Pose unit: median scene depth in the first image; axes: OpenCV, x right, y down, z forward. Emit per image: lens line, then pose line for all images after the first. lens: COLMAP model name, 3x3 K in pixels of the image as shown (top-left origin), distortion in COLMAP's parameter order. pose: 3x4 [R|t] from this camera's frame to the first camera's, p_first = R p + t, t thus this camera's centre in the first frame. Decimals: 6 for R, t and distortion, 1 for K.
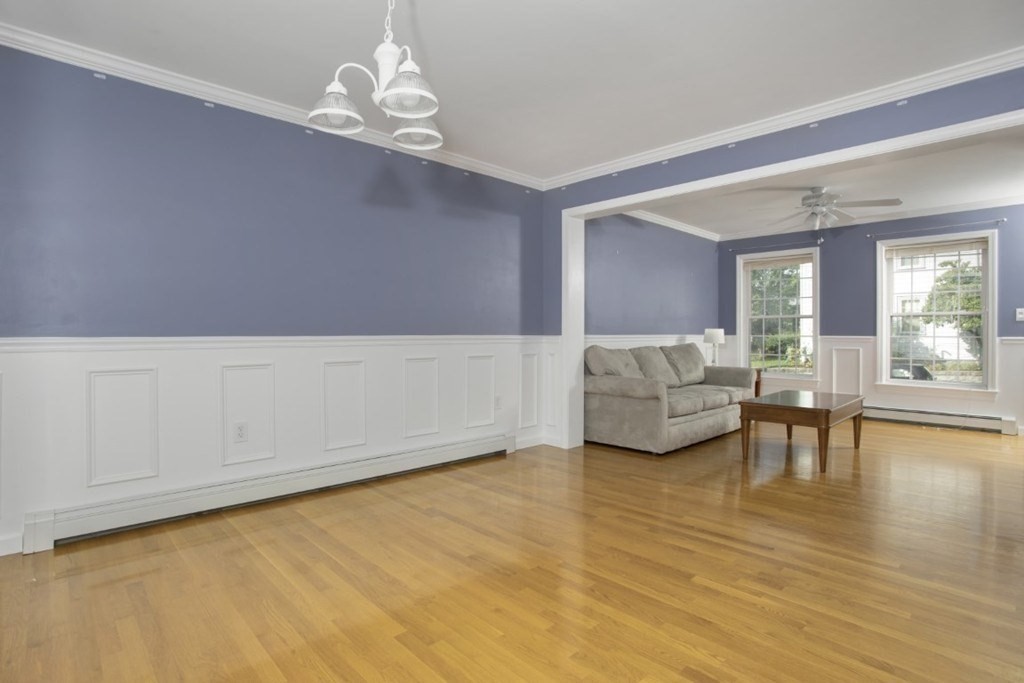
lens RADIAL K [[512.2, 0, 507.7], [0, 512.2, 343.6], [0, 0, 1]] dist [-0.021893, 0.002371]
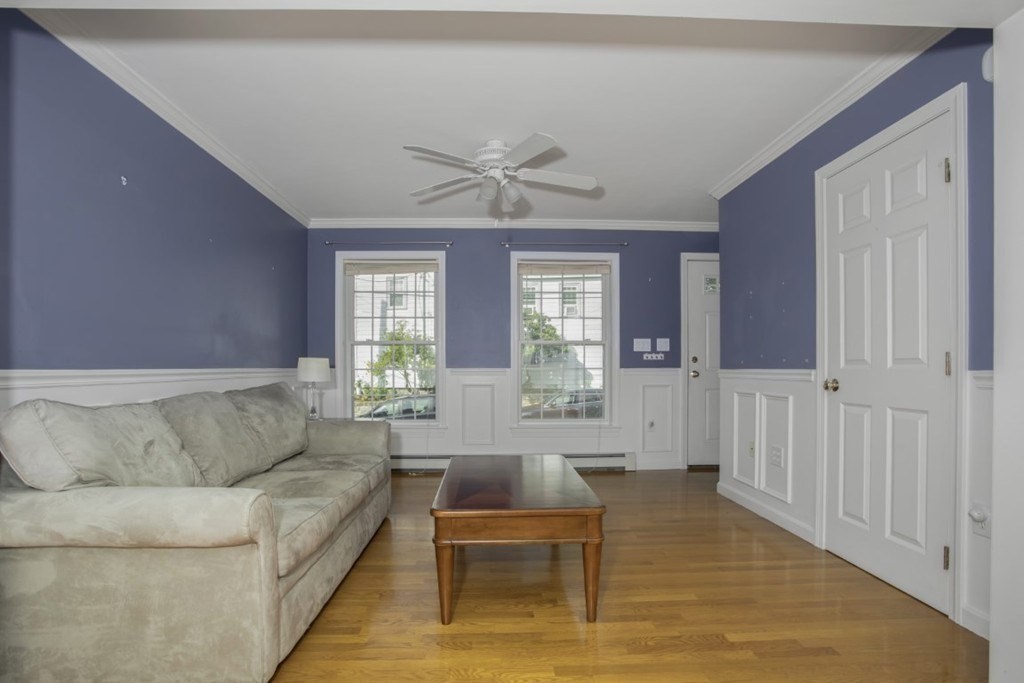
lens RADIAL K [[512.2, 0, 503.1], [0, 512.2, 380.0], [0, 0, 1]] dist [-0.021893, 0.002371]
pose [[0.670528, -0.020742, 0.741594, 0.101961], [0.016483, 0.999779, 0.013060, -0.006376], [-0.741701, 0.003467, 0.670722, 0.429394]]
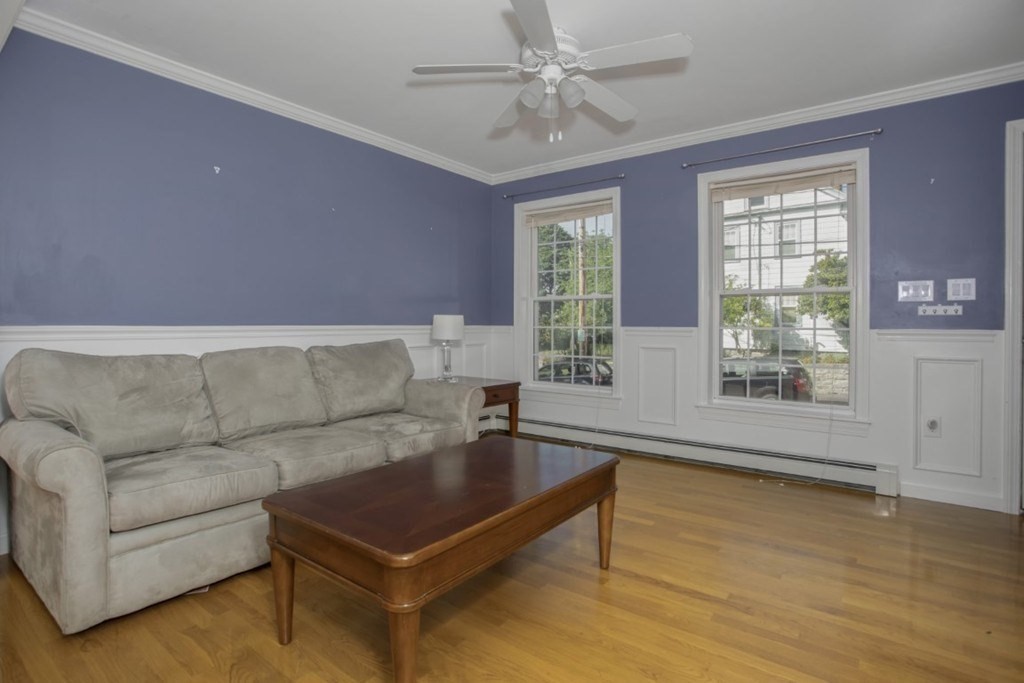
lens RADIAL K [[512.2, 0, 515.9], [0, 512.2, 335.8], [0, 0, 1]] dist [-0.021893, 0.002371]
pose [[0.986068, -0.001174, 0.166337, 0.382772], [0.000735, 0.999996, 0.002702, -0.006296], [-0.166339, -0.002542, 0.986065, 0.396337]]
